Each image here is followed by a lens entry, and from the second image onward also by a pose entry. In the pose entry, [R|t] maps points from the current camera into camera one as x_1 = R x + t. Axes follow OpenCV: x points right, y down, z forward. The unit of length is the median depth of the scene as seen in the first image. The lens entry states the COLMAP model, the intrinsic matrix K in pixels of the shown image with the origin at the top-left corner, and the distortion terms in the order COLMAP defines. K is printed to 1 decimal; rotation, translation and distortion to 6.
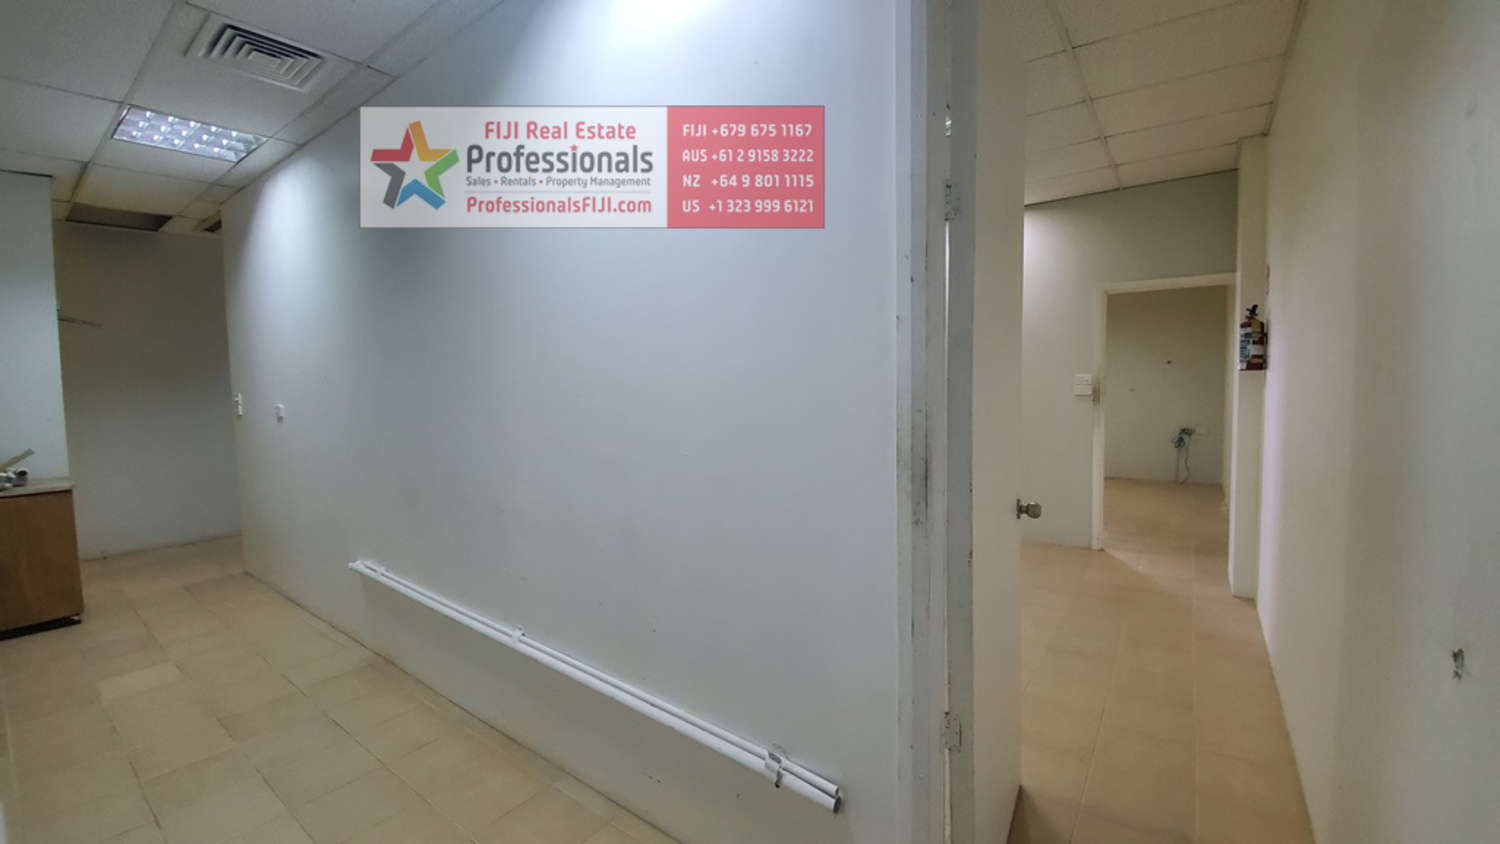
lens RADIAL K [[589.1, 0, 749.4], [0, 589.1, 412.7], [0, 0, 1]] dist [-0.000552, -0.015282]
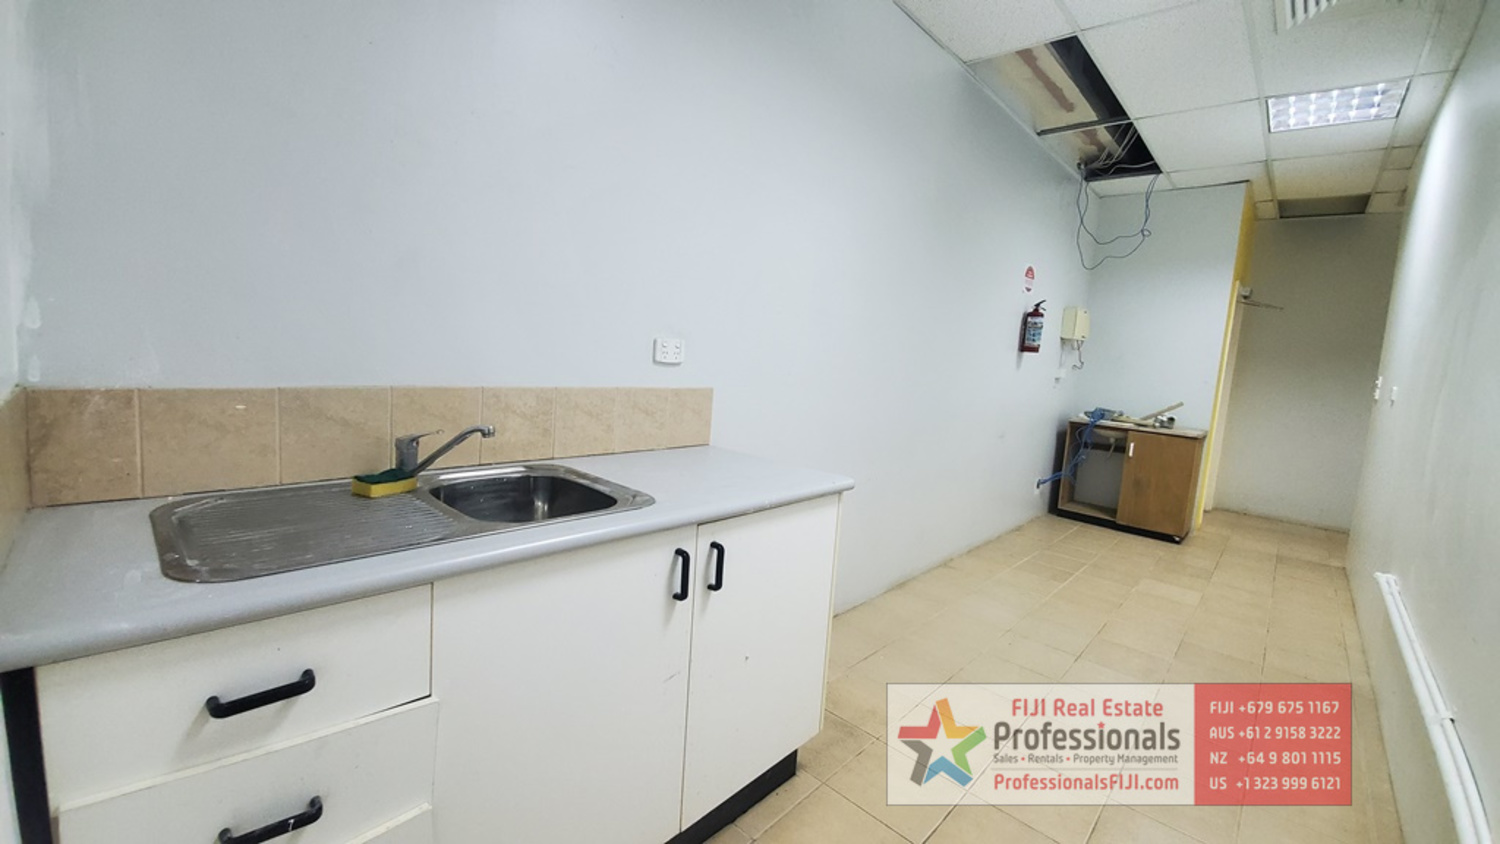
lens RADIAL K [[602.9, 0, 748.0], [0, 602.9, 412.1], [0, 0, 1]] dist [-0.001062, -0.009770]
pose [[-0.097329, 0.121659, -0.987789, 0.183259], [-0.127933, 0.982737, 0.133642, 0.030282], [0.986995, 0.139378, -0.080085, 0.132244]]
